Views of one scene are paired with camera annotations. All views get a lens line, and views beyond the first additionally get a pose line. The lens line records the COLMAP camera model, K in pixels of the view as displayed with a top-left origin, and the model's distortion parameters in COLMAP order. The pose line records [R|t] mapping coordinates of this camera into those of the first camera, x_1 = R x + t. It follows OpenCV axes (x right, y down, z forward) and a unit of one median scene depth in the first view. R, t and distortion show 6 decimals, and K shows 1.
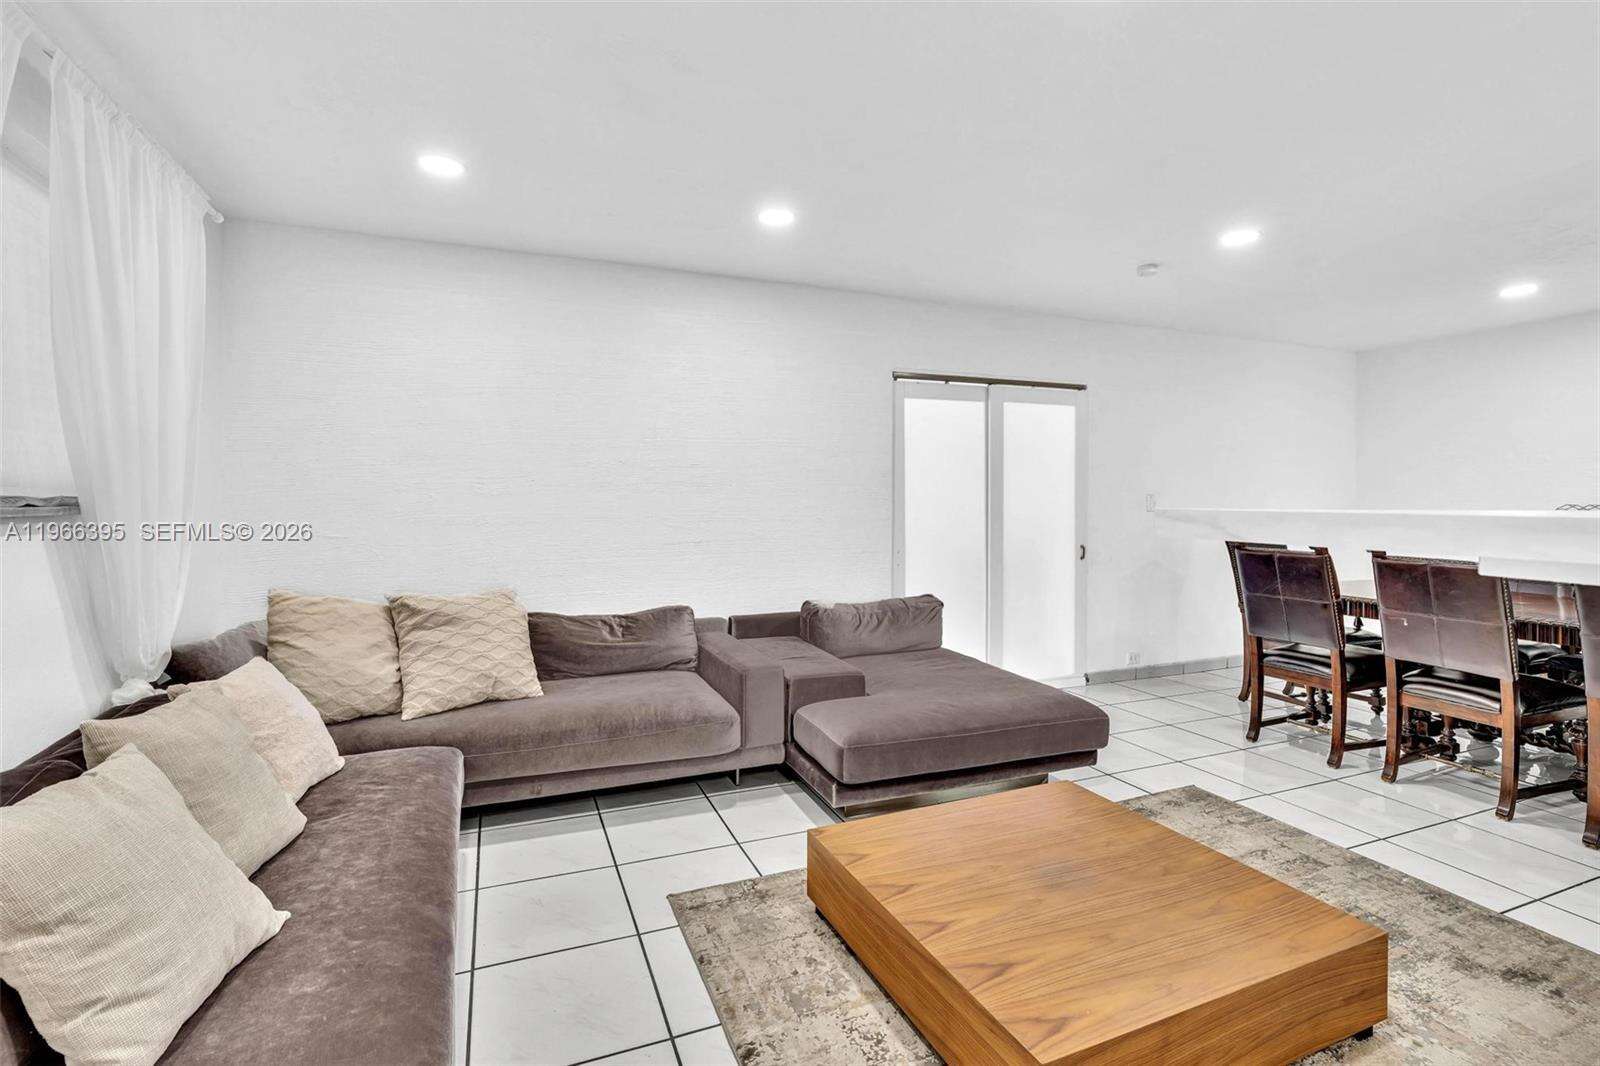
lens RADIAL K [[751.3, 0, 807.2], [0, 751.3, 496.6], [0, 0, 1]] dist [-0.011542, 0.004421]
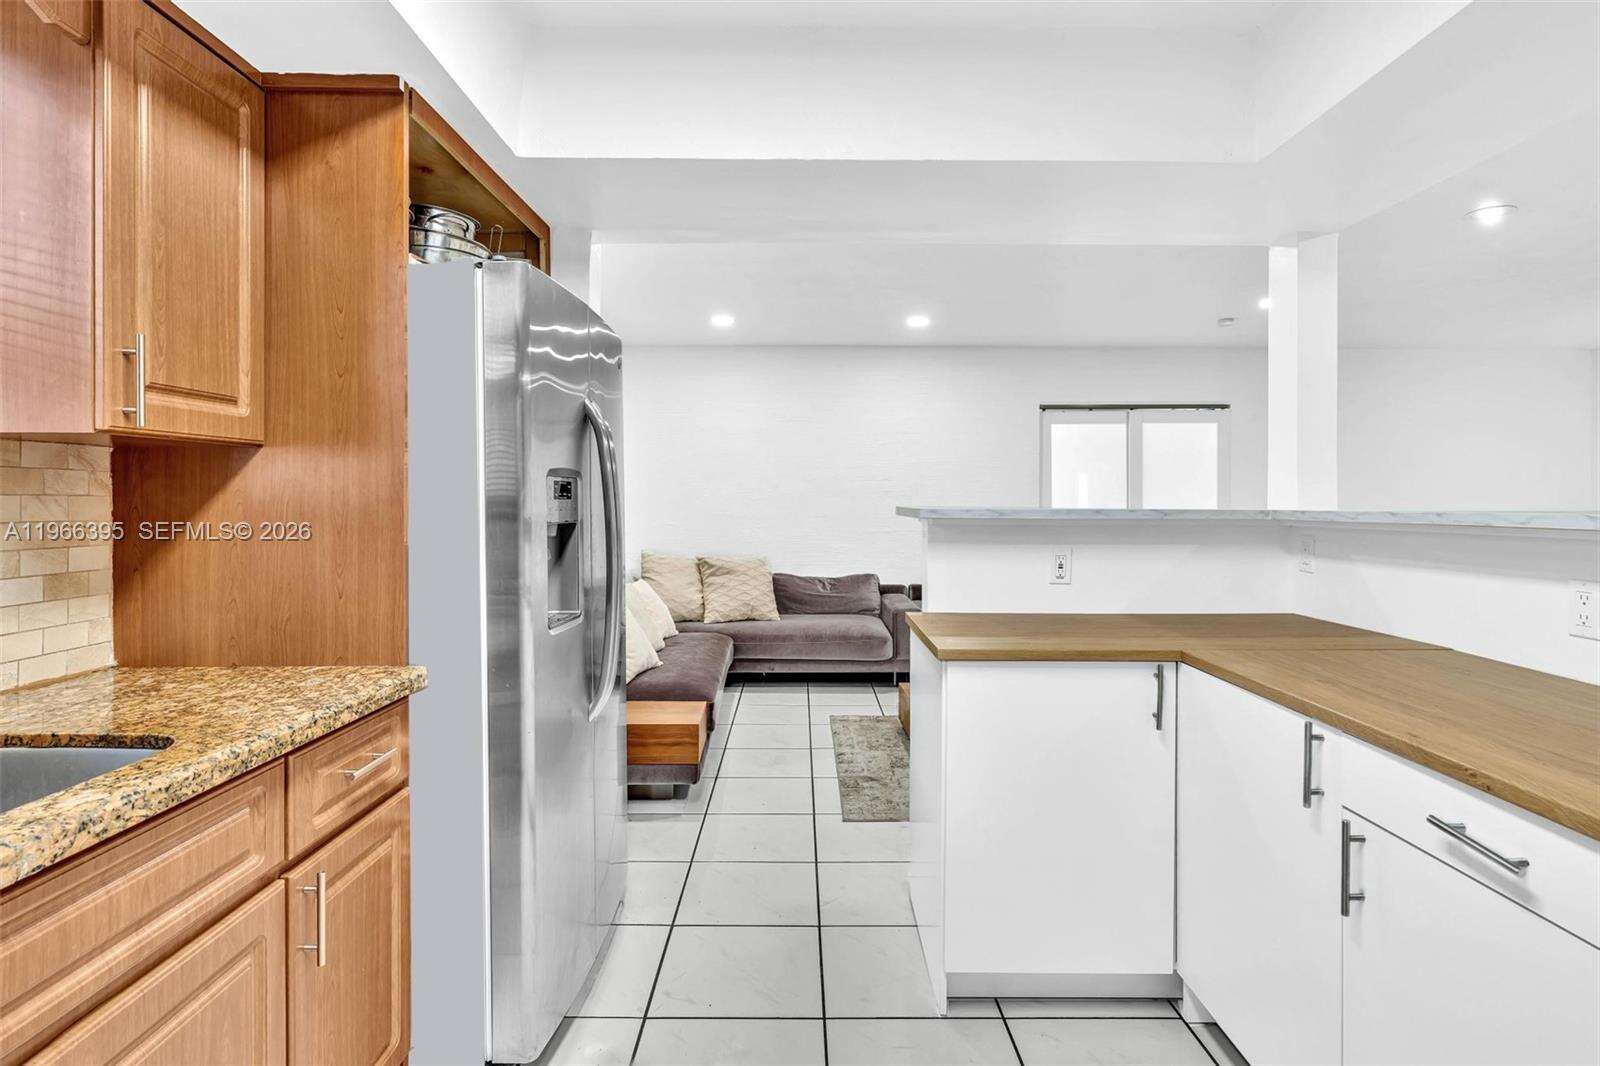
lens RADIAL K [[825.2, 0, 809.3], [0, 825.2, 523.2], [0, 0, 1]] dist [-0.010061, -0.000736]
pose [[0.926392, 0.006539, -0.376503, 0.404378], [0.000836, 0.999811, 0.019422, 0.014838], [0.376559, -0.018307, 0.926212, -0.681527]]
